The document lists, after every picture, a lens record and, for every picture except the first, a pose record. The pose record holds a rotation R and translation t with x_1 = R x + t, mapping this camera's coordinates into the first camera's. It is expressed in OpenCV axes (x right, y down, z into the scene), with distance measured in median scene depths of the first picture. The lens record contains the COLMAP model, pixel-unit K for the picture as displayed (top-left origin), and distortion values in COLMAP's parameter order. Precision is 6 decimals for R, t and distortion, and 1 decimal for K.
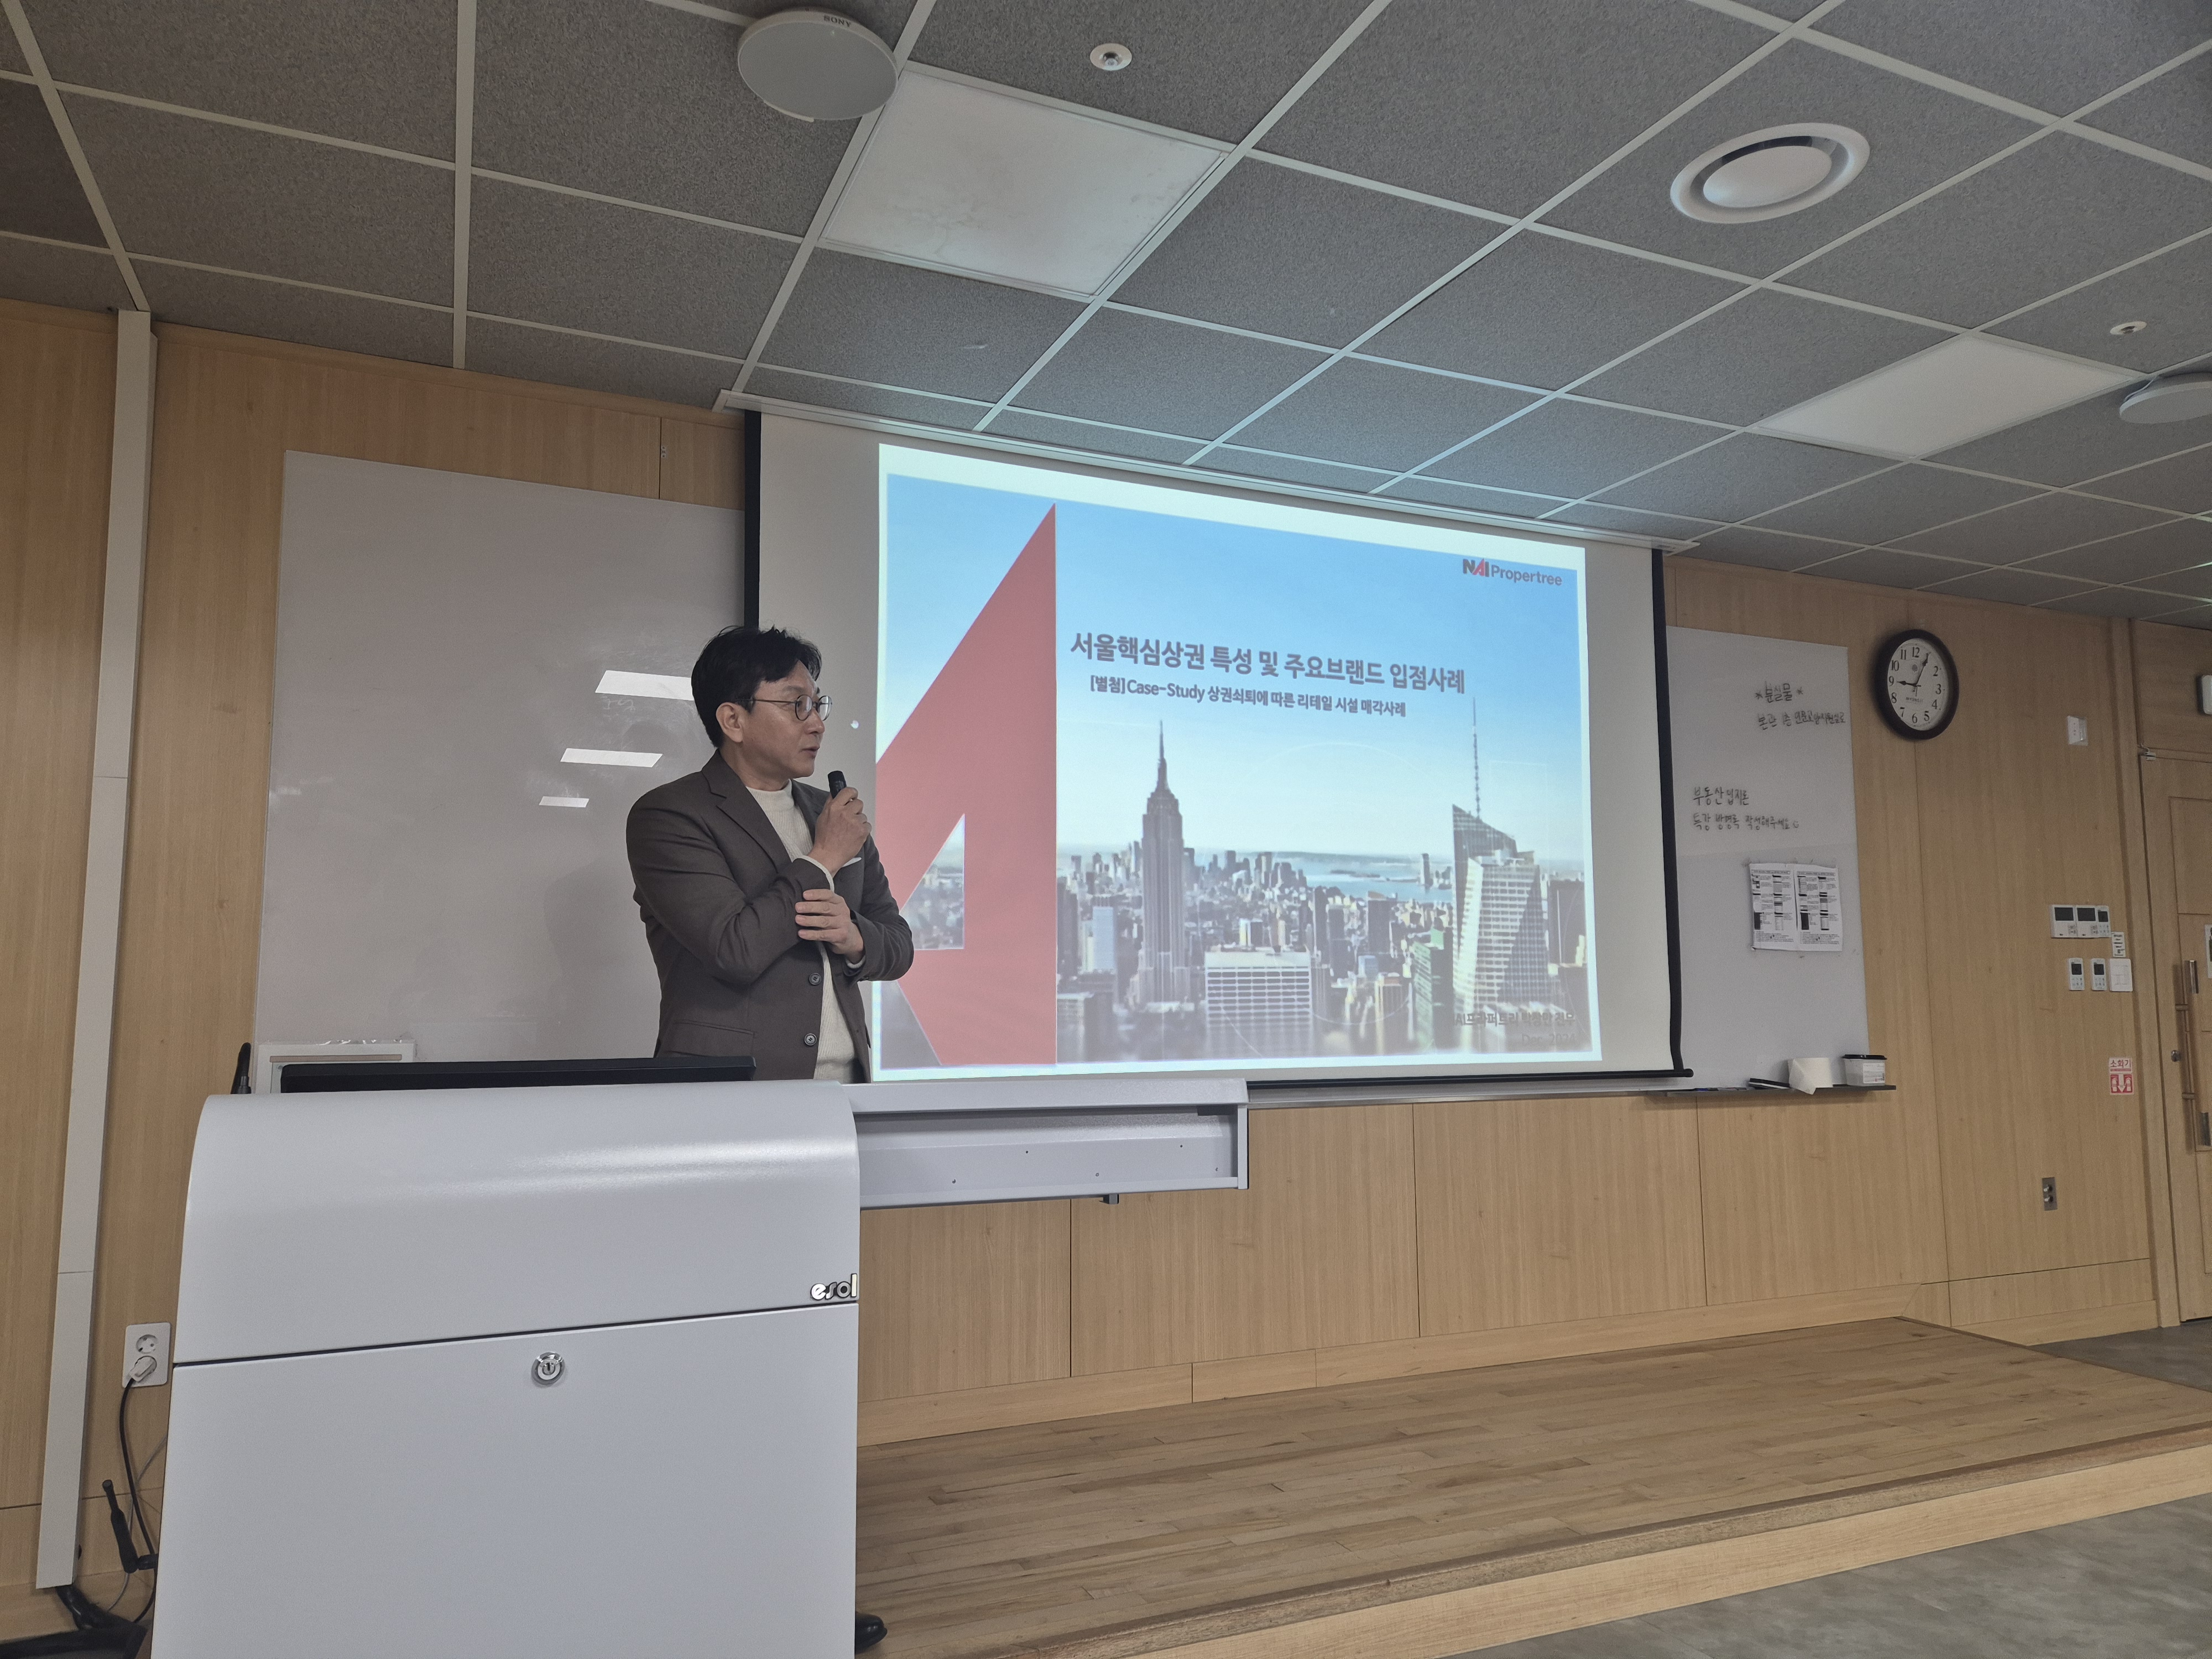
lens RADIAL K [[1482.9, 0, 1098.6], [0, 1482.9, 851.3], [0, 0, 1]] dist [0.025243, -0.003515]
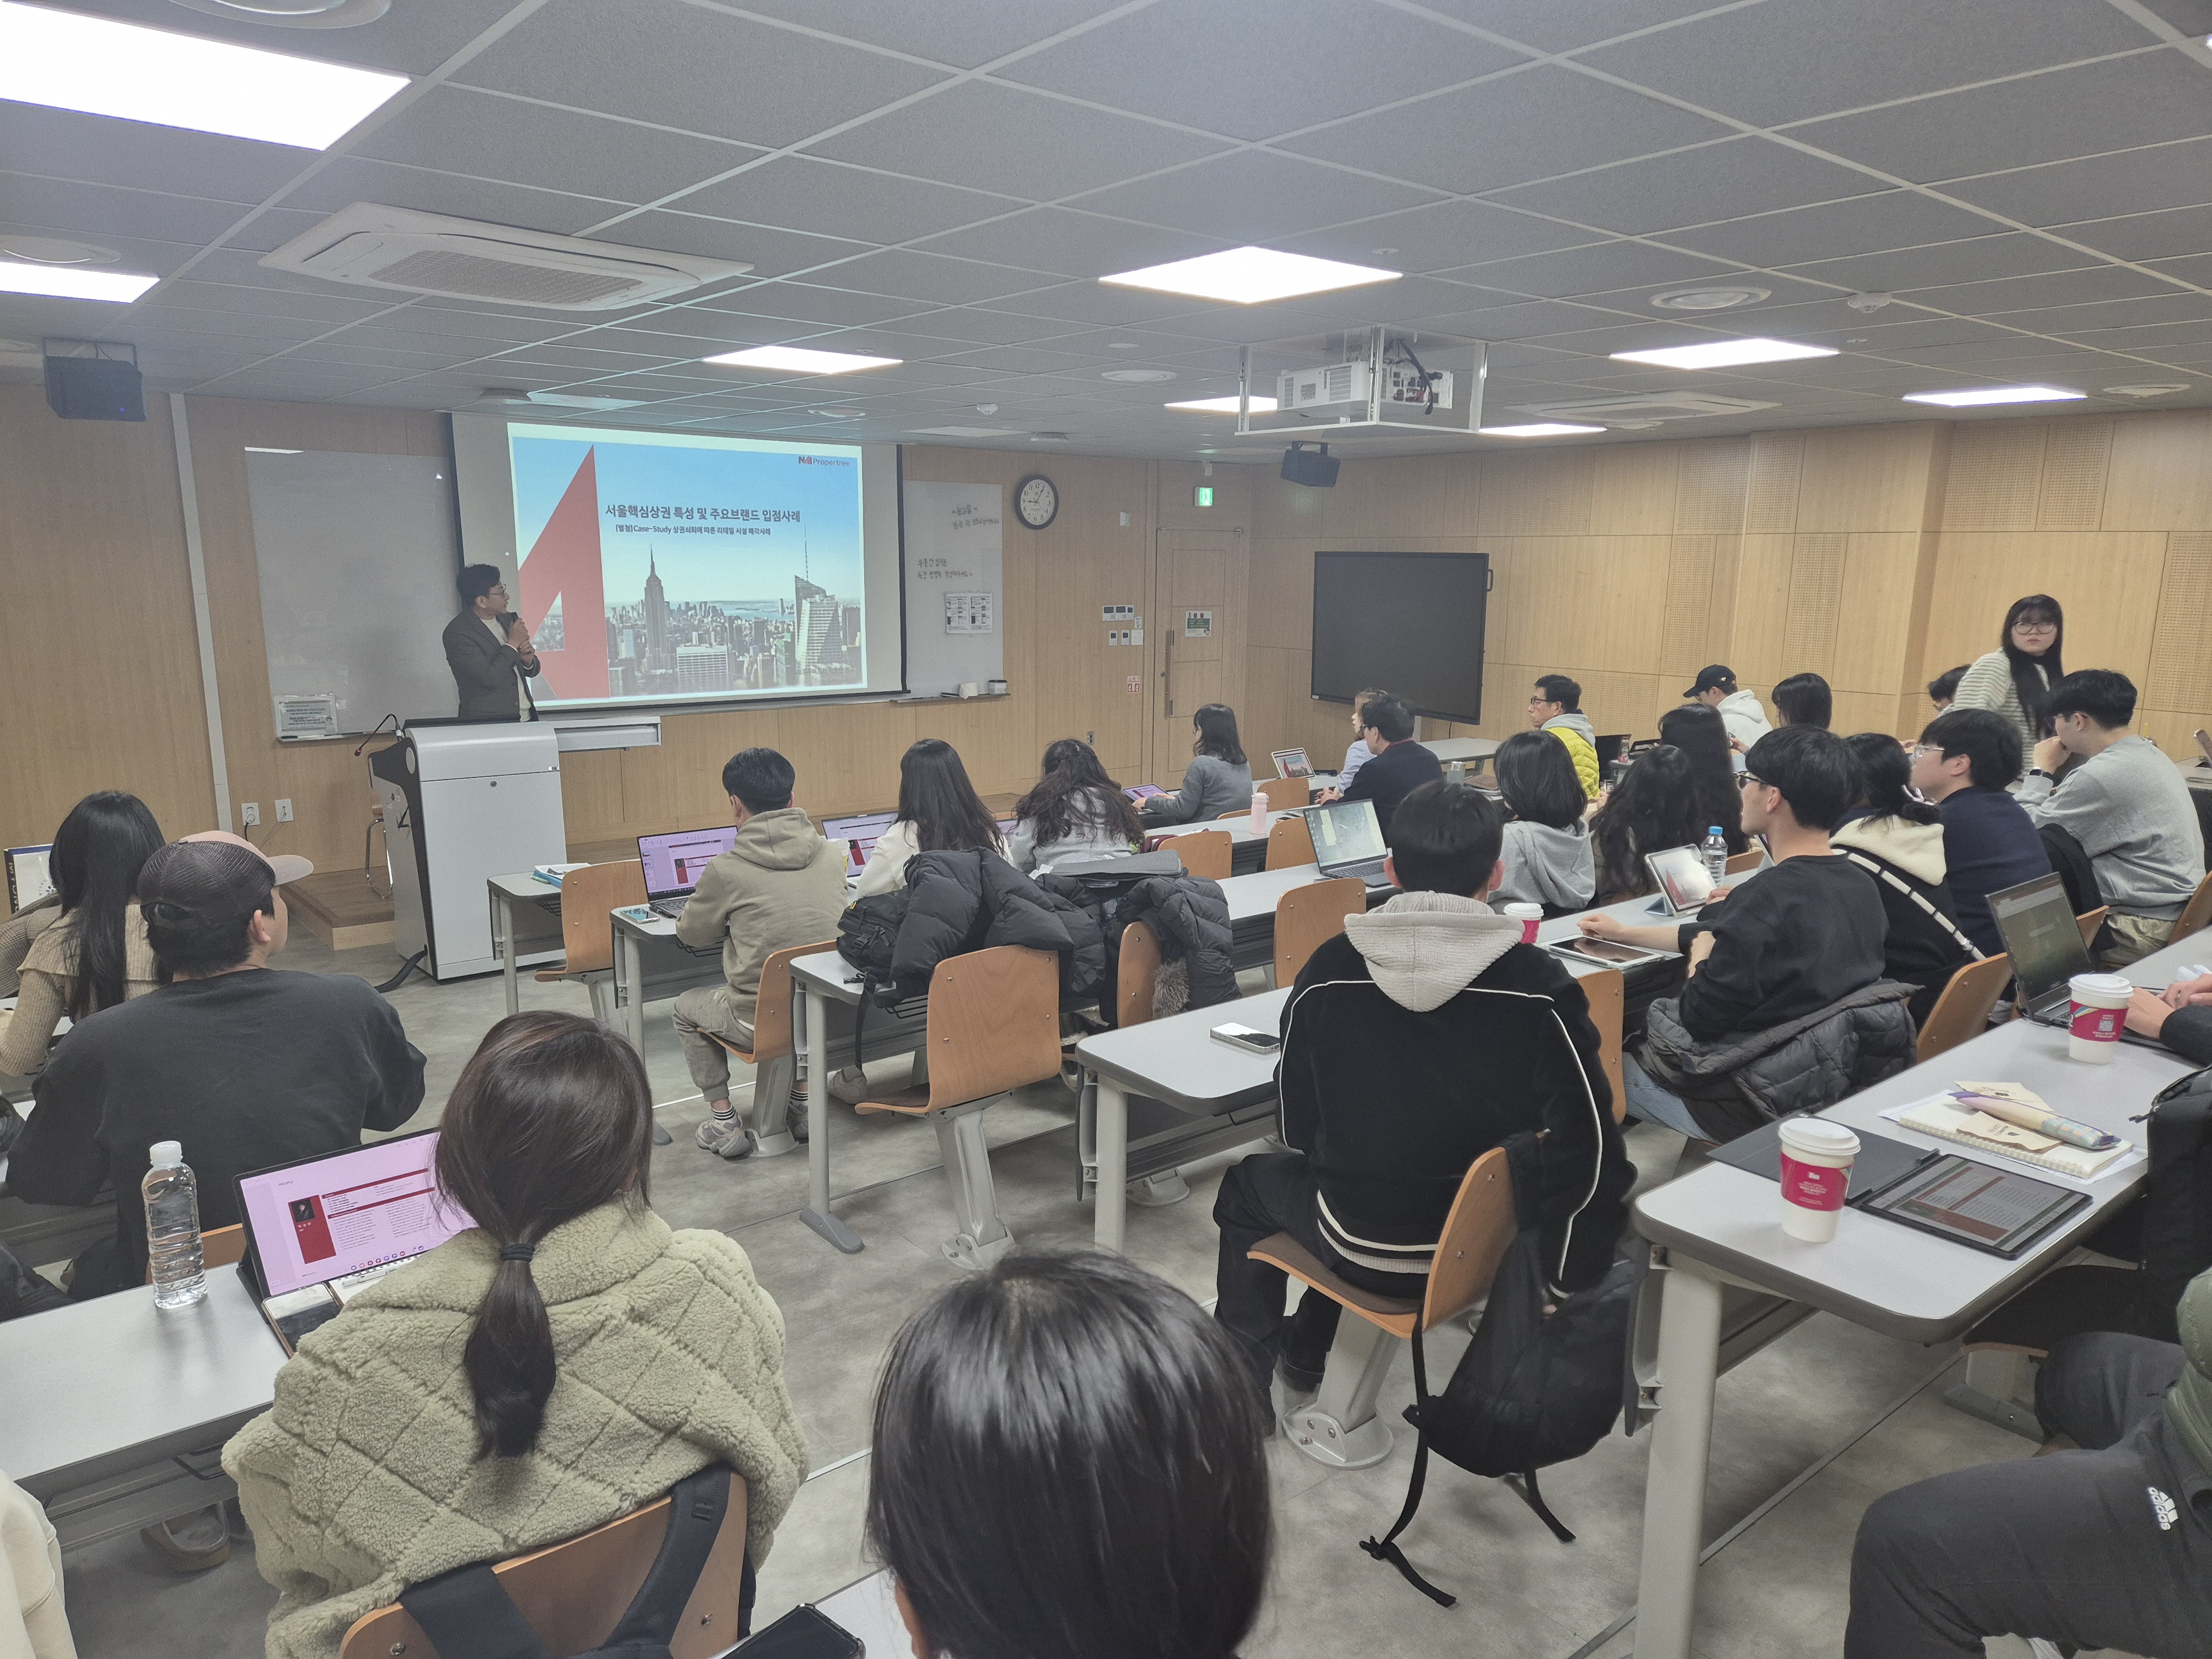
lens RADIAL K [[1482.9, 0, 1098.6], [0, 1482.9, 851.3], [0, 0, 1]] dist [0.025243, -0.003515]
pose [[0.970088, -0.043645, 0.238797, 0.133273], [-0.028215, 0.956764, 0.289492, -0.295324], [-0.241107, -0.287571, 0.926914, -1.296442]]
